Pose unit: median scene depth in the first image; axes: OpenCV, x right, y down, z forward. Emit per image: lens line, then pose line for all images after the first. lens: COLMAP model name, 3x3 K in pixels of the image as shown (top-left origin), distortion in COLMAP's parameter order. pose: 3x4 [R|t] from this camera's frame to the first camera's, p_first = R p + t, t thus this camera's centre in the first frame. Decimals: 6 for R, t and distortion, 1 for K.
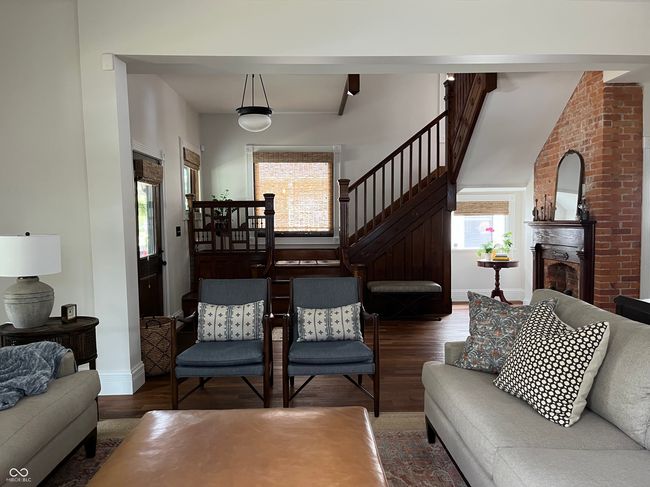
lens RADIAL K [[494.4, 0, 321.9], [0, 494.4, 250.4], [0, 0, 1]] dist [0.049213, -0.079222]
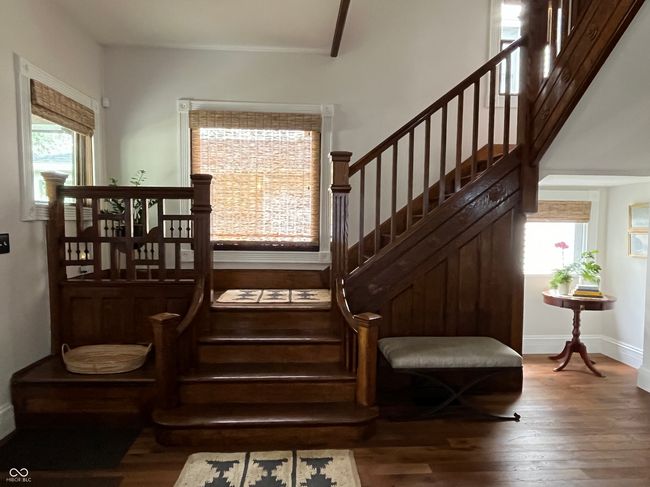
lens RADIAL K [[420.4, 0, 323.8], [0, 420.4, 244.0], [0, 0, 1]] dist [-0.008152, 0.003328]
pose [[0.998898, 0.018516, 0.043132, 0.007242], [-0.018336, 0.999821, -0.004574, -0.039073], [-0.043209, 0.003778, 0.999059, 0.539025]]
